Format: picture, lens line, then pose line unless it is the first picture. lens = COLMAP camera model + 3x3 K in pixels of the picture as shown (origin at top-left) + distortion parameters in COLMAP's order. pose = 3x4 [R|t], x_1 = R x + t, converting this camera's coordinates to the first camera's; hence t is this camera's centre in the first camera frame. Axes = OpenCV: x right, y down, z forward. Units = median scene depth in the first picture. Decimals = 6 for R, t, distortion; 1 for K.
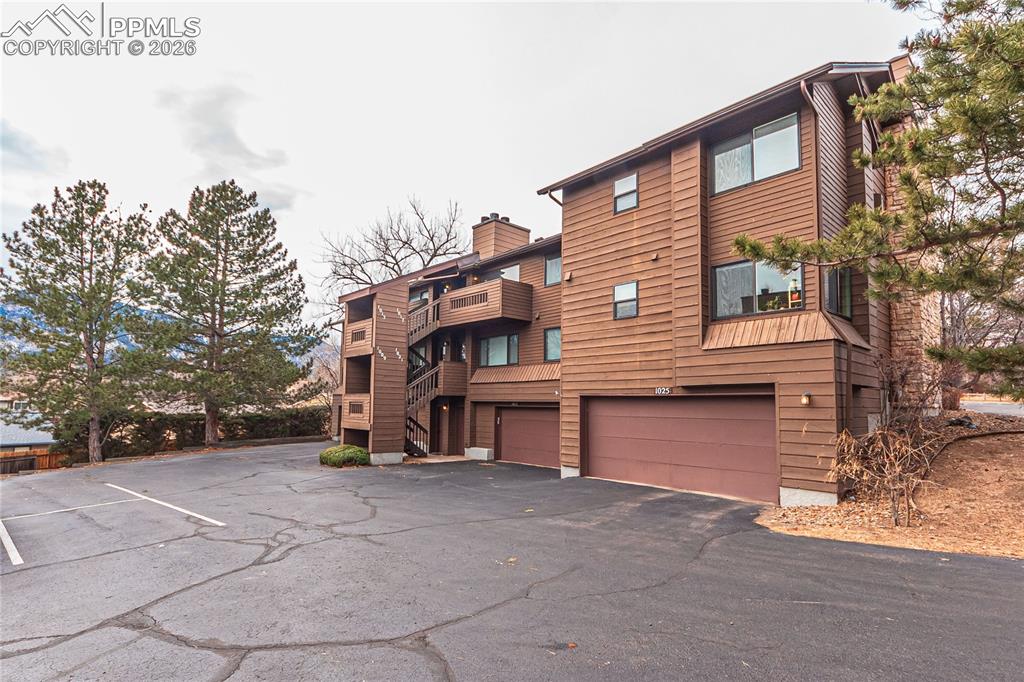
lens RADIAL K [[507.2, 0, 517.6], [0, 507.2, 371.3], [0, 0, 1]] dist [-0.000666, -0.001717]
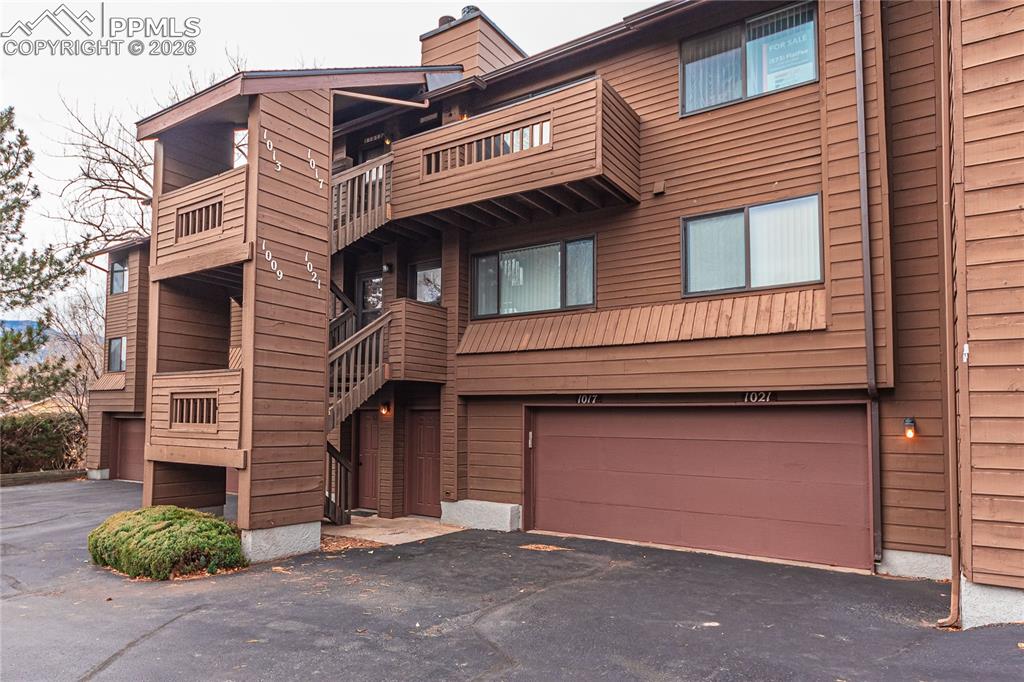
lens RADIAL K [[645.3, 0, 451.0], [0, 645.3, 389.0], [0, 0, 1]] dist [-0.000695, -0.001835]
pose [[0.981789, 0.008060, 0.189804, -0.202644], [-0.012468, 0.999679, 0.022039, 0.041046], [-0.189566, -0.024004, 0.981575, 0.449846]]
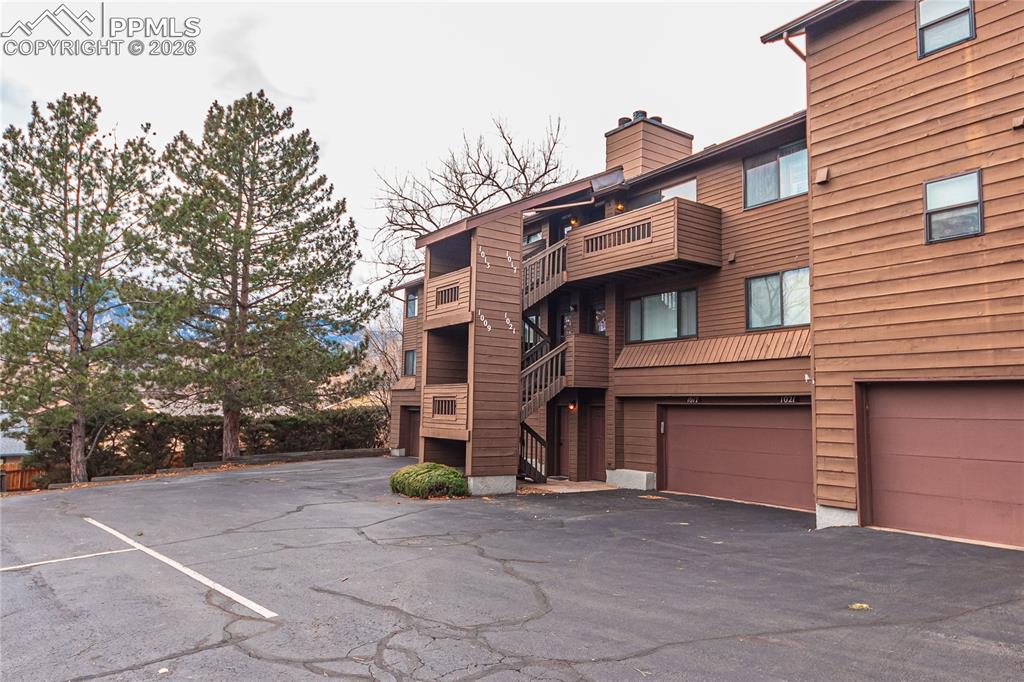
lens RADIAL K [[680.4, 0, 533.1], [0, 680.4, 342.3], [0, 0, 1]] dist [0.001532, 0.002335]
pose [[0.993010, -0.008251, -0.117738, -0.093332], [0.004601, 0.999501, -0.031243, 0.016828], [0.117937, 0.030483, 0.992553, 0.131981]]
